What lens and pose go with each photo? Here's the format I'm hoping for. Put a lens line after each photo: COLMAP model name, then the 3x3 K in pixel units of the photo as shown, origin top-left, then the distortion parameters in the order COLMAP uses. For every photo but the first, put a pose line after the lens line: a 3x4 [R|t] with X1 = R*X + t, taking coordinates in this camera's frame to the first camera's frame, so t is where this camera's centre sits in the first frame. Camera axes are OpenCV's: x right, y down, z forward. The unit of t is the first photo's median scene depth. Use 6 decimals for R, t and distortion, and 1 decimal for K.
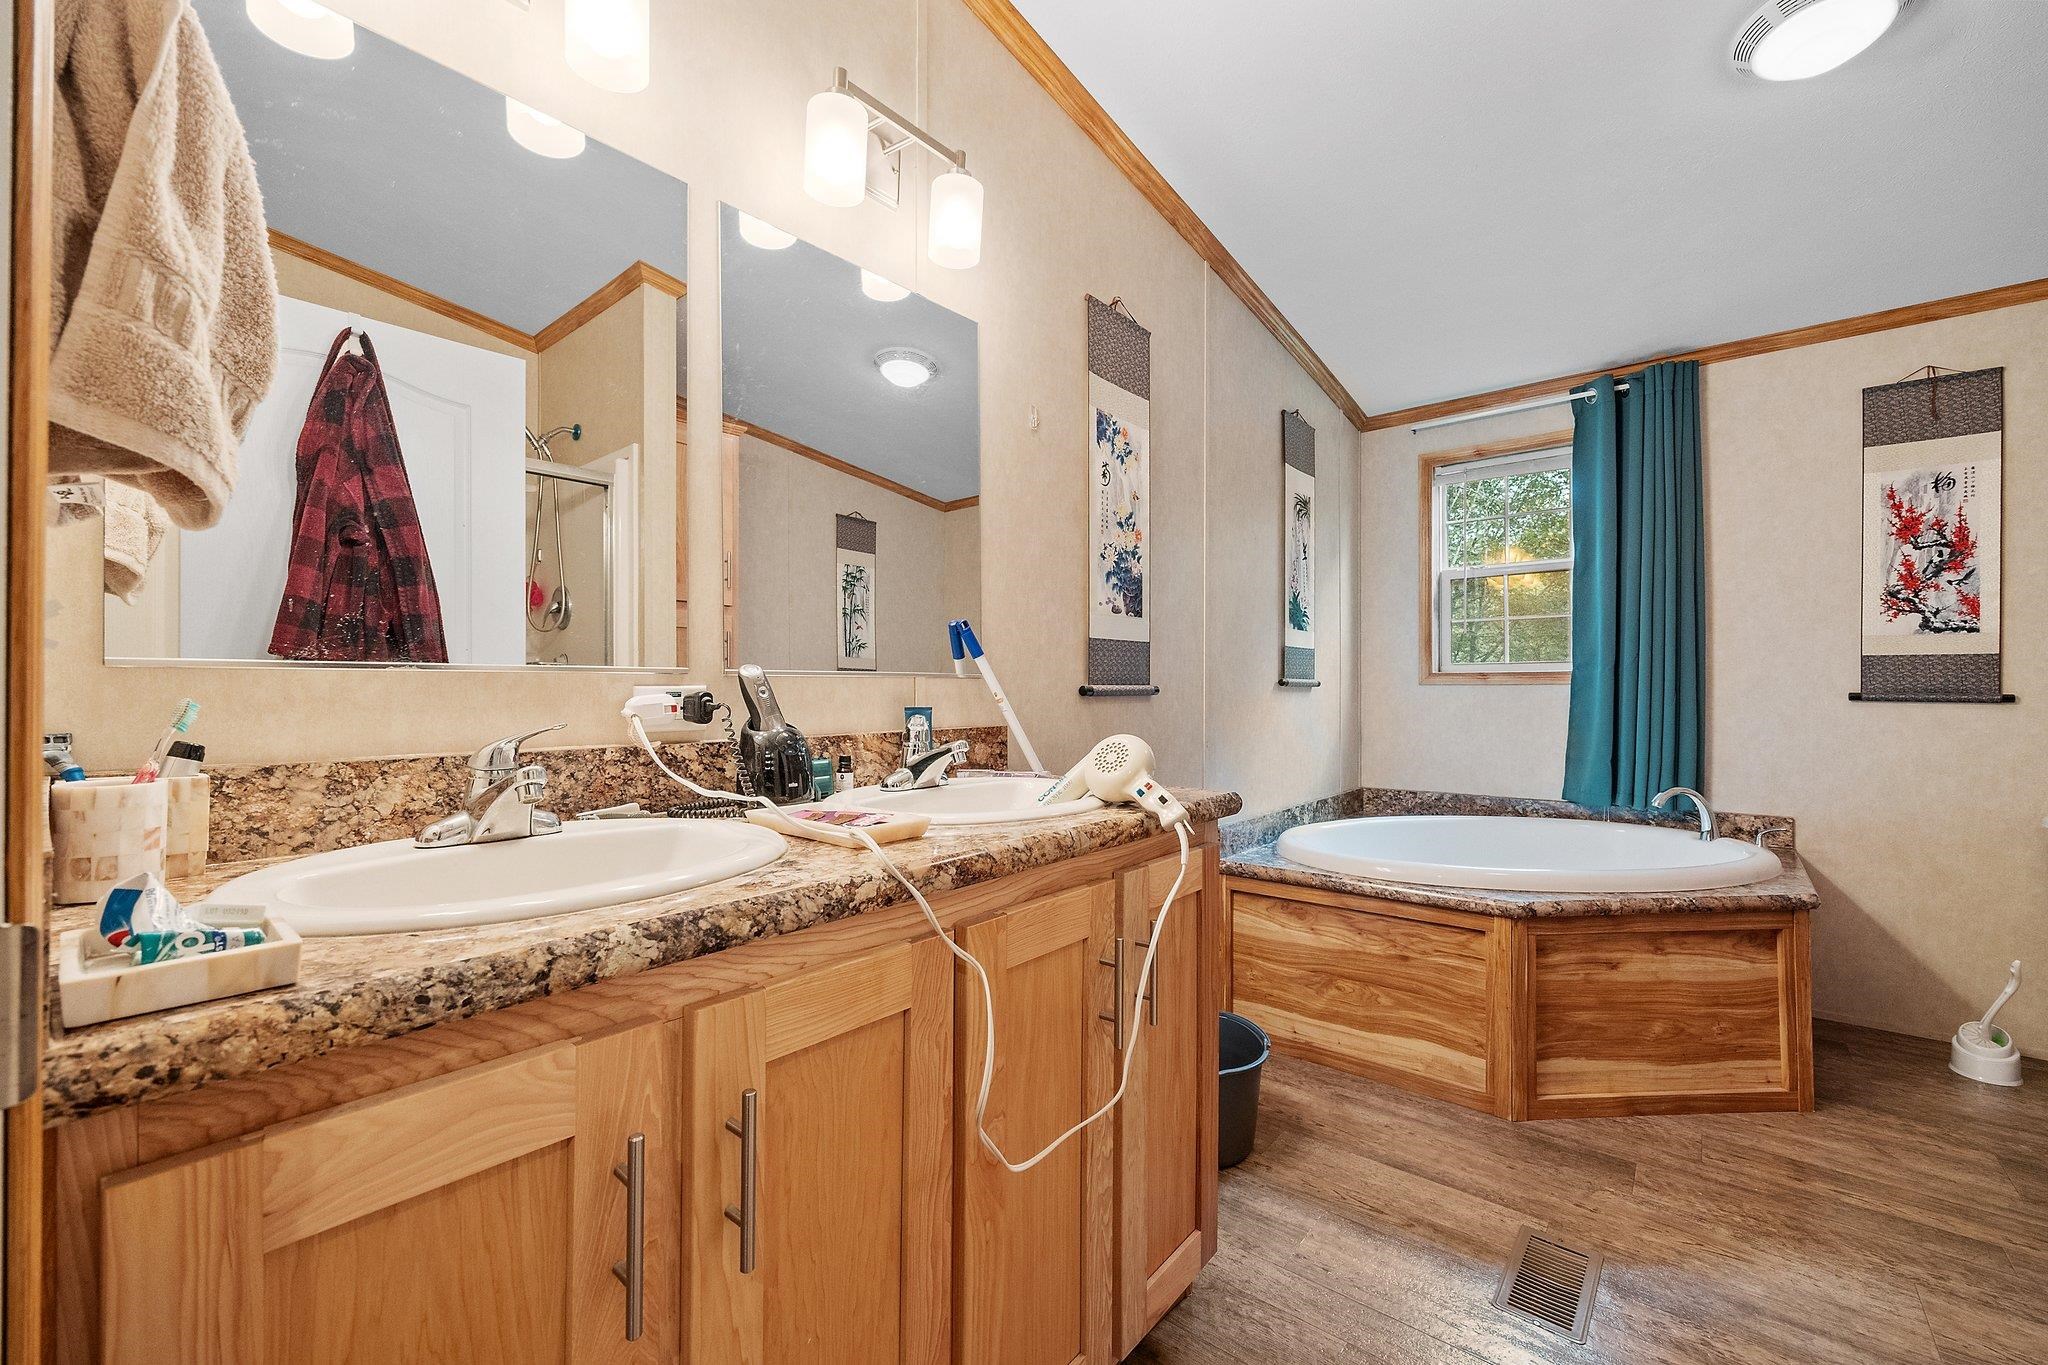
lens RADIAL K [[838.5, 0, 1006.2], [0, 838.5, 682.1], [0, 0, 1]] dist [0.002464, 0.000028]
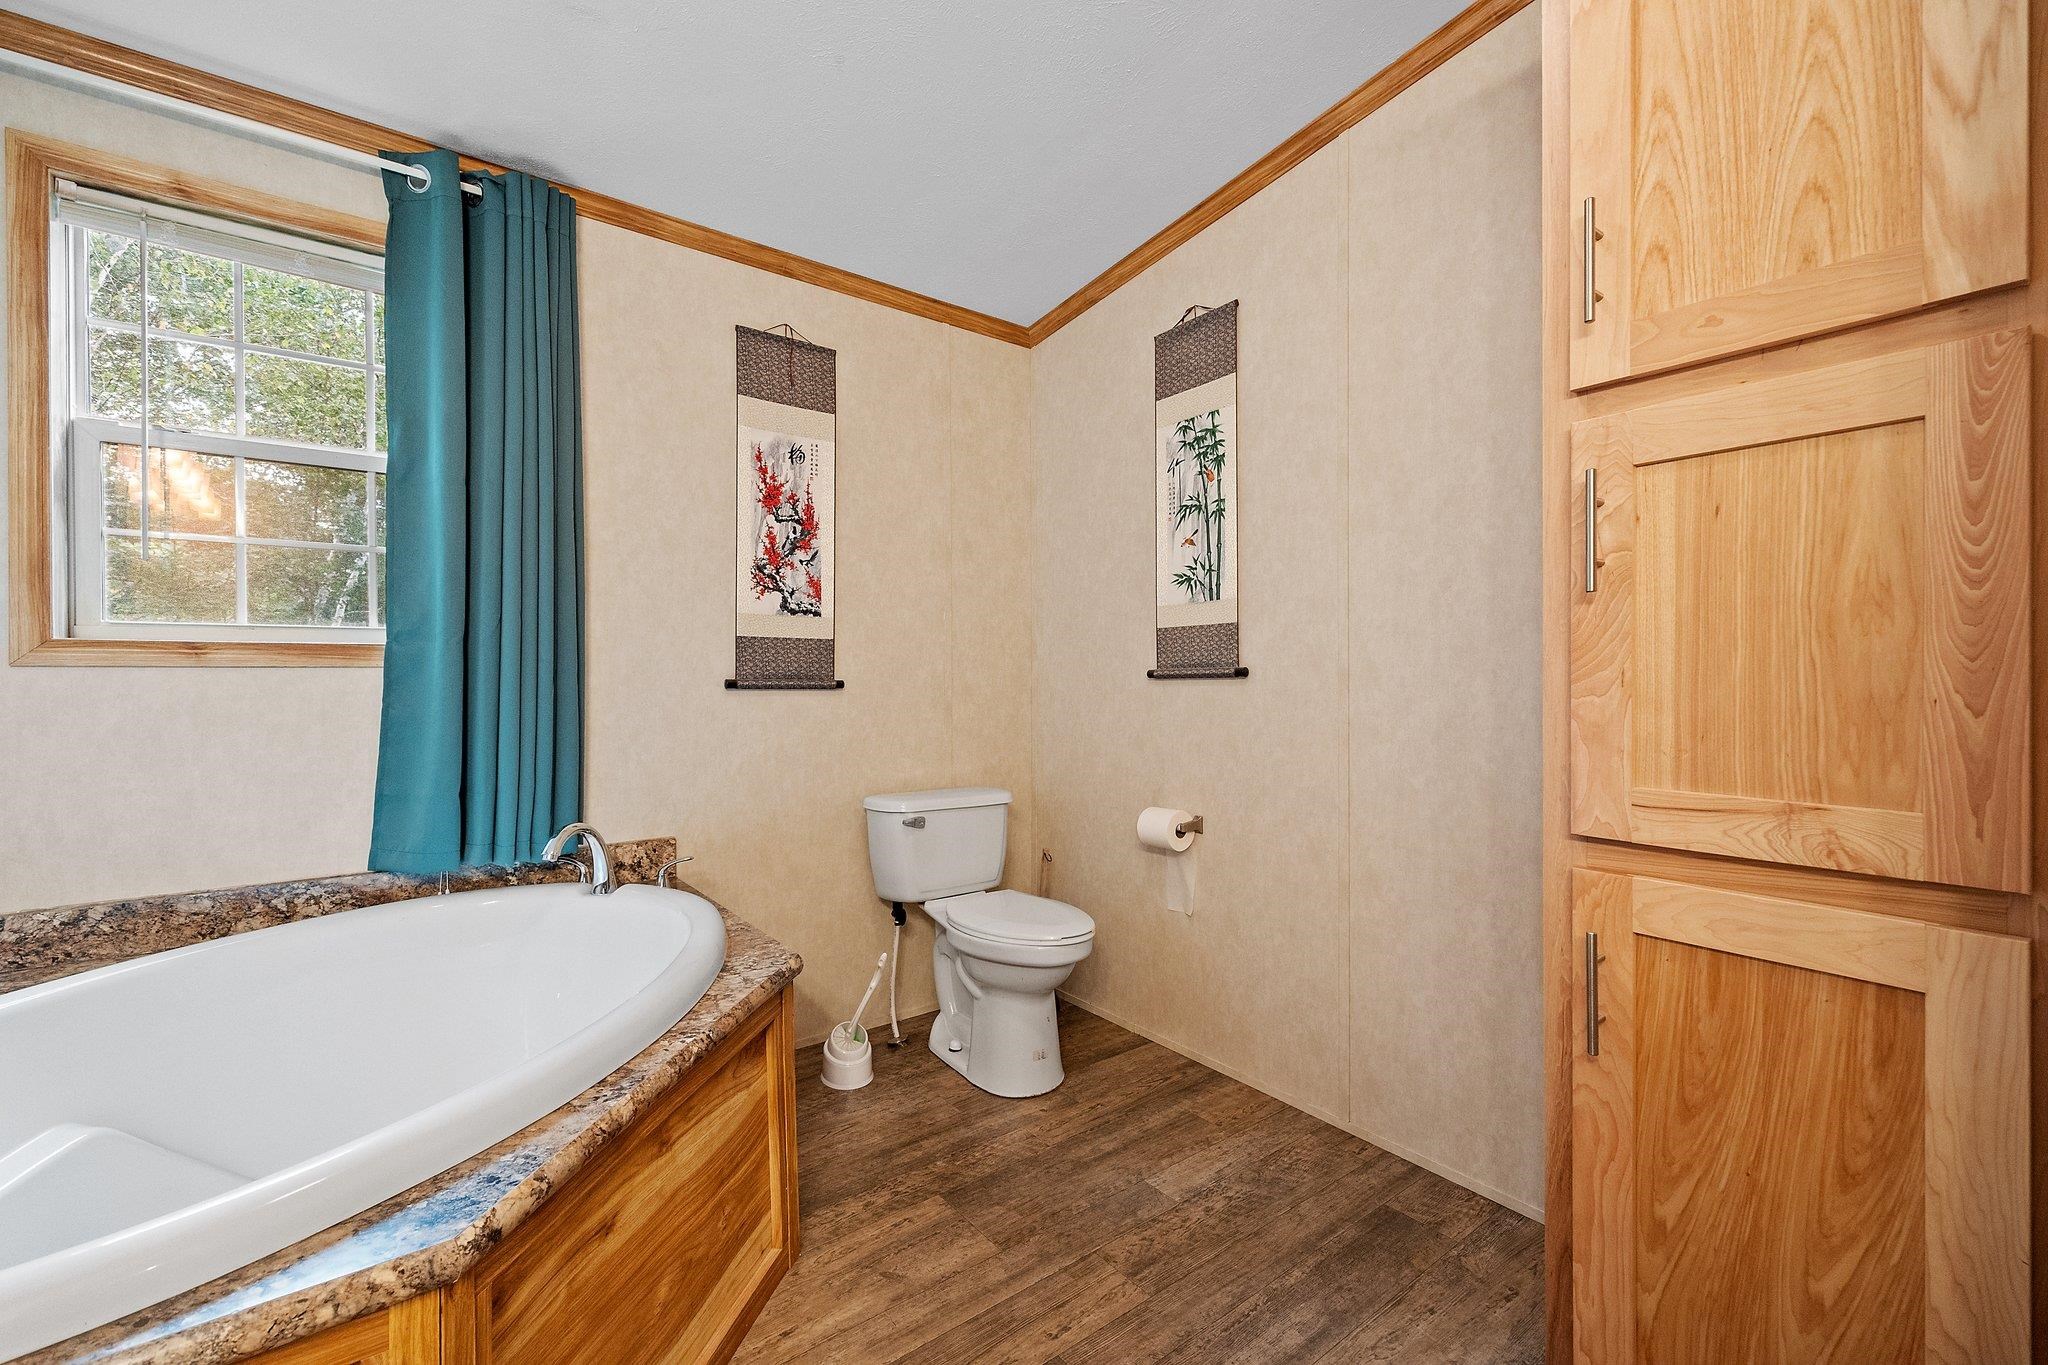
lens RADIAL K [[838.5, 0, 1006.2], [0, 838.5, 682.1], [0, 0, 1]] dist [0.002464, 0.000028]
pose [[0.206739, -0.005331, 0.978382, 0.243492], [-0.004989, 0.999966, 0.006502, 0.008696], [-0.978383, -0.006225, 0.206705, 0.568581]]
